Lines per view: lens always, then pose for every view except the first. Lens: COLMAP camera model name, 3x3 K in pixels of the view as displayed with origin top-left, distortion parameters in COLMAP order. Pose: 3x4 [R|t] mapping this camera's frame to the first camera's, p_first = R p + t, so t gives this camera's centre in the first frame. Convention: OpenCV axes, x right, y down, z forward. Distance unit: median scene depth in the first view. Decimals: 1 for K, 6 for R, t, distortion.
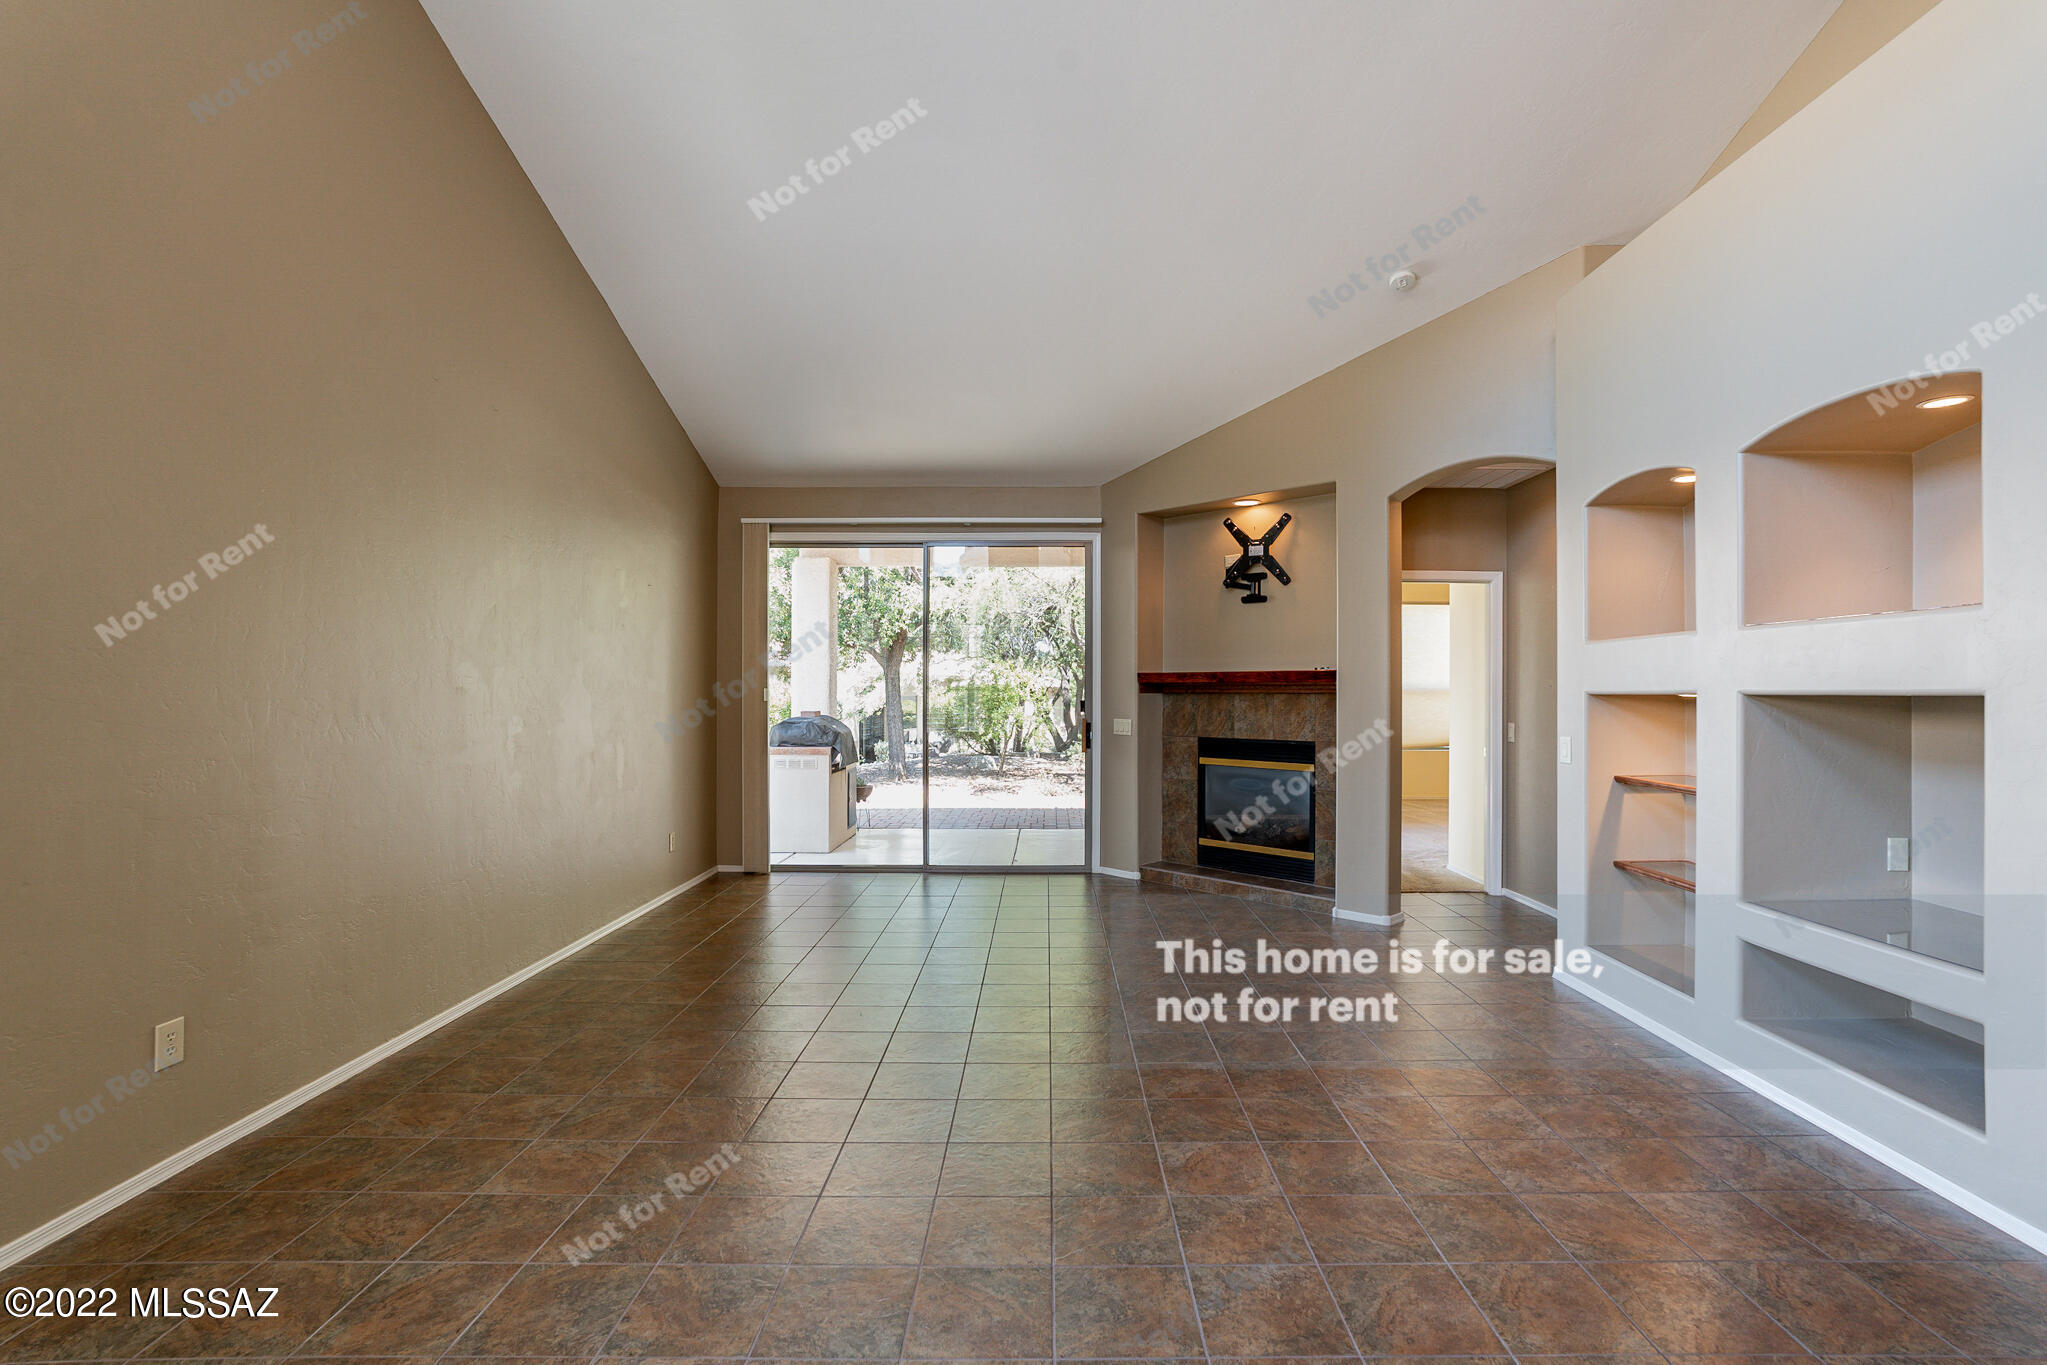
lens RADIAL K [[977.1, 0, 1022.6], [0, 977.1, 686.3], [0, 0, 1]] dist [0.000354, 0.000010]
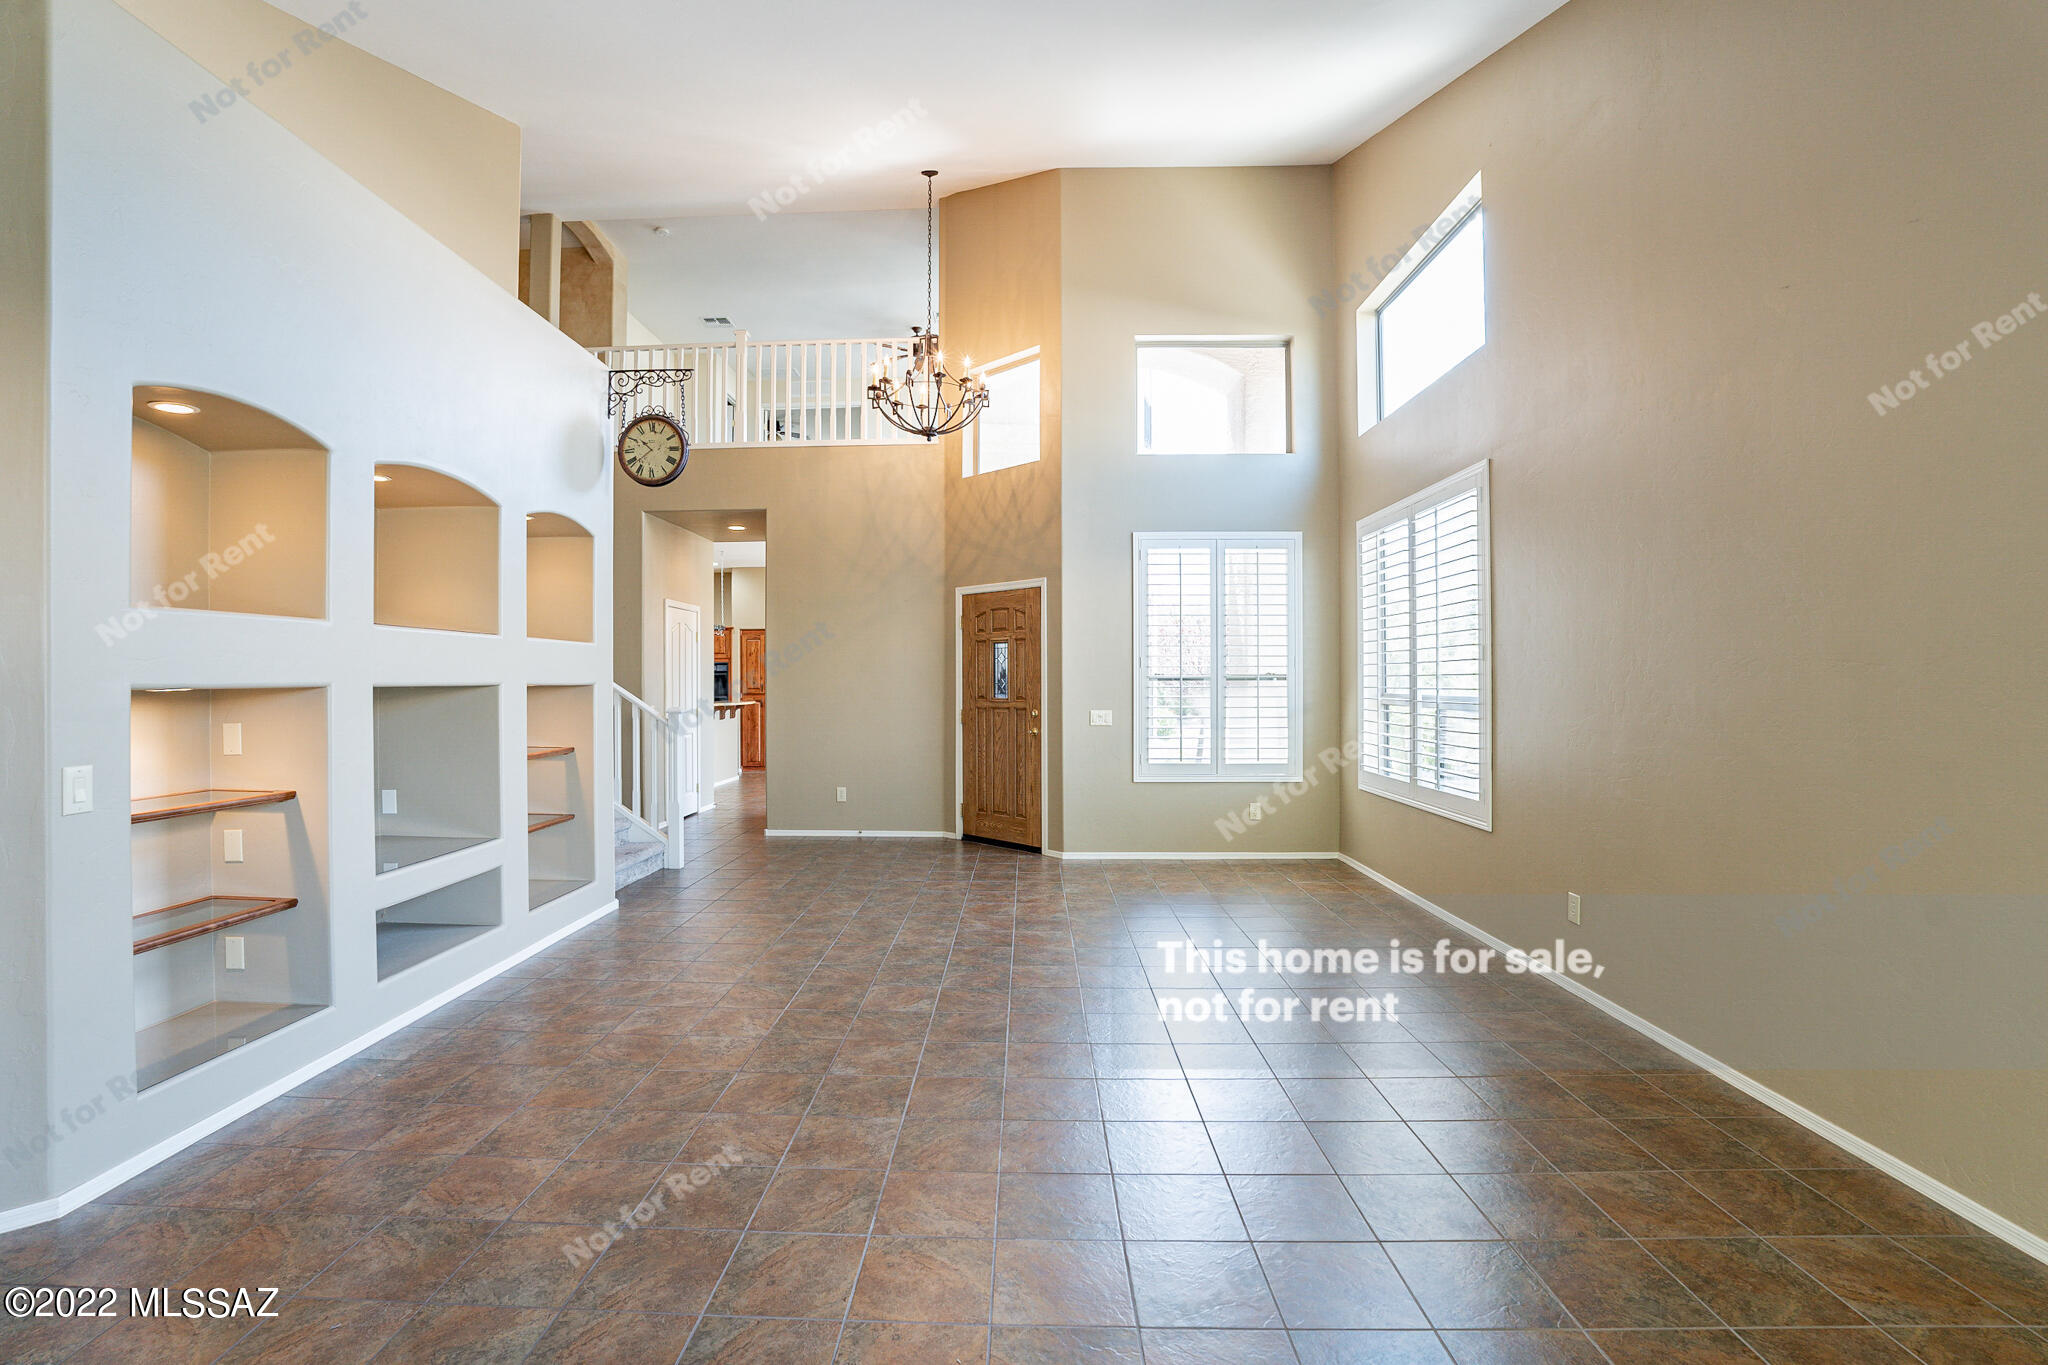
lens RADIAL K [[991.6, 0, 1022.8], [0, 991.6, 680.7], [0, 0, 1]] dist [-0.002260, -0.000014]
pose [[-0.999854, -0.000352, -0.017078, 0.031348], [-0.000290, 0.999993, -0.003677, 0.005753], [0.017079, -0.003672, -0.999847, 2.177039]]
